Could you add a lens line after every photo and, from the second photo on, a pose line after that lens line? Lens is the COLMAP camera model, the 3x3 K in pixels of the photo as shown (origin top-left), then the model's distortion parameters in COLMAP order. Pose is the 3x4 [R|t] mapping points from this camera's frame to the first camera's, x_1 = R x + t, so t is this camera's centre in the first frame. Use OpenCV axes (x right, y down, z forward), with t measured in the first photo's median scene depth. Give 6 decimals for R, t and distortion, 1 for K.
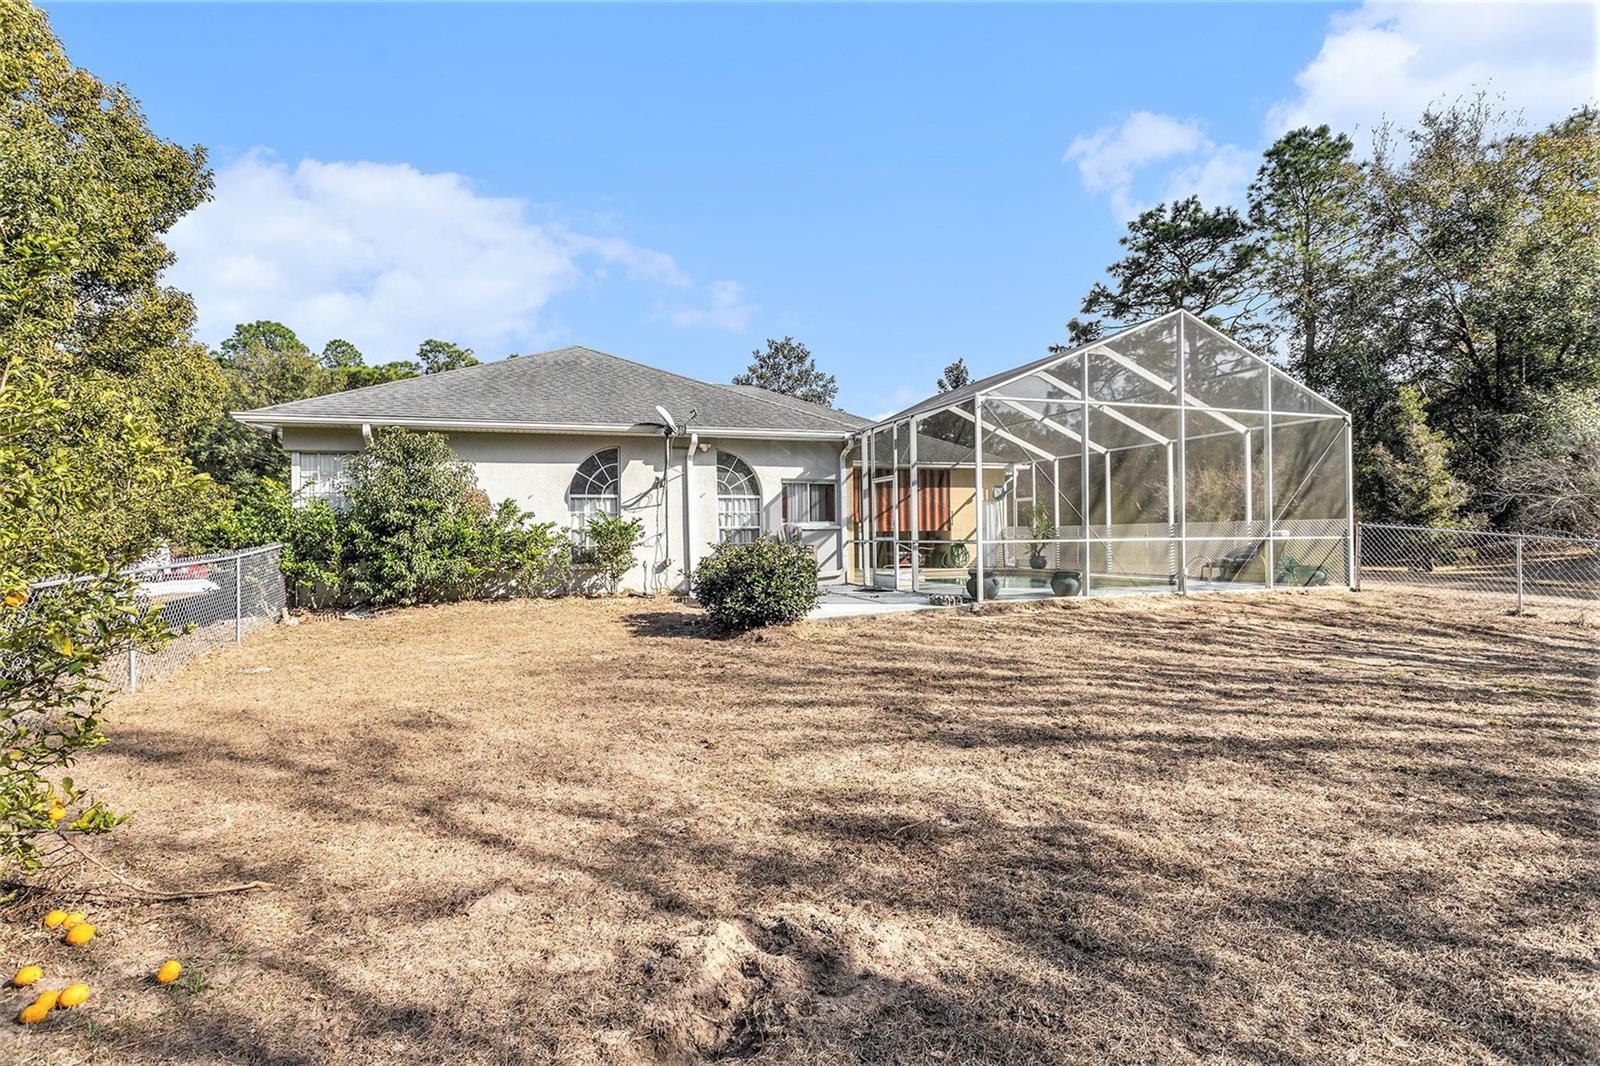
lens RADIAL K [[784.1, 0, 785.0], [0, 784.1, 534.8], [0, 0, 1]] dist [-0.000052, 0.000010]
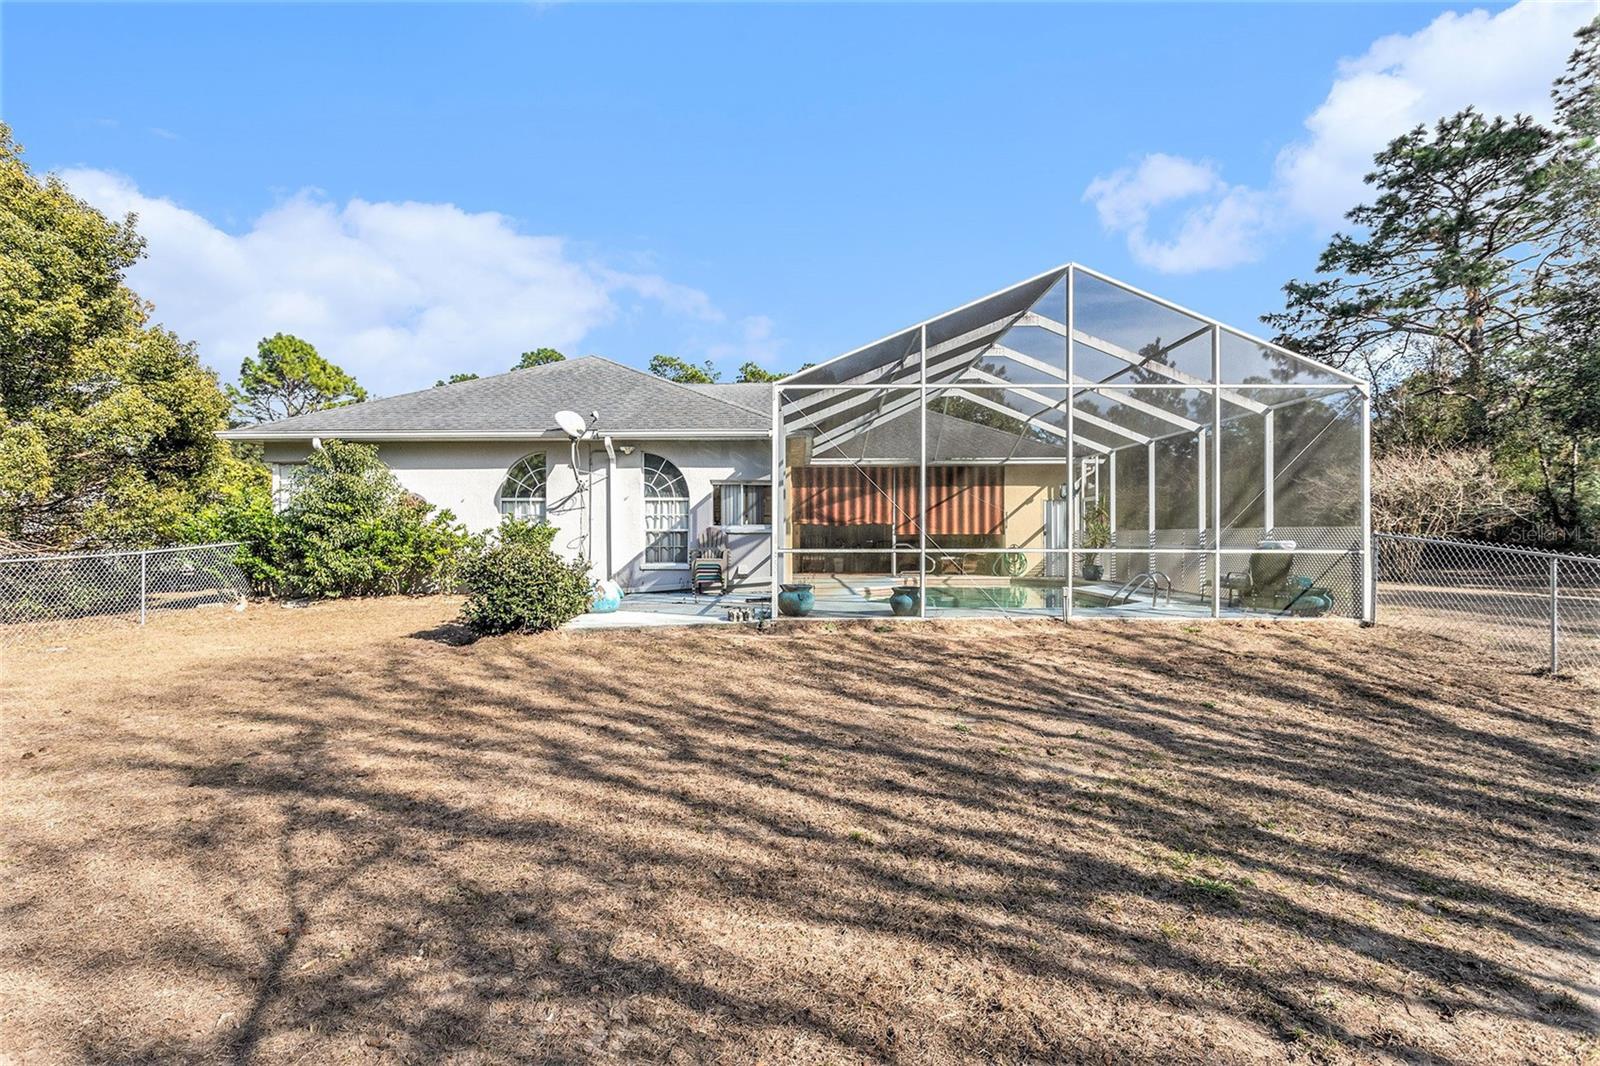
lens RADIAL K [[773.3, 0, 791.6], [0, 773.3, 532.9], [0, 0, 1]] dist [0.004998, 0.001641]
pose [[0.945136, 0.009339, -0.326542, 0.400315], [-0.009116, 0.999956, 0.002214, -0.009494], [0.326549, 0.000884, 0.945180, 0.131301]]
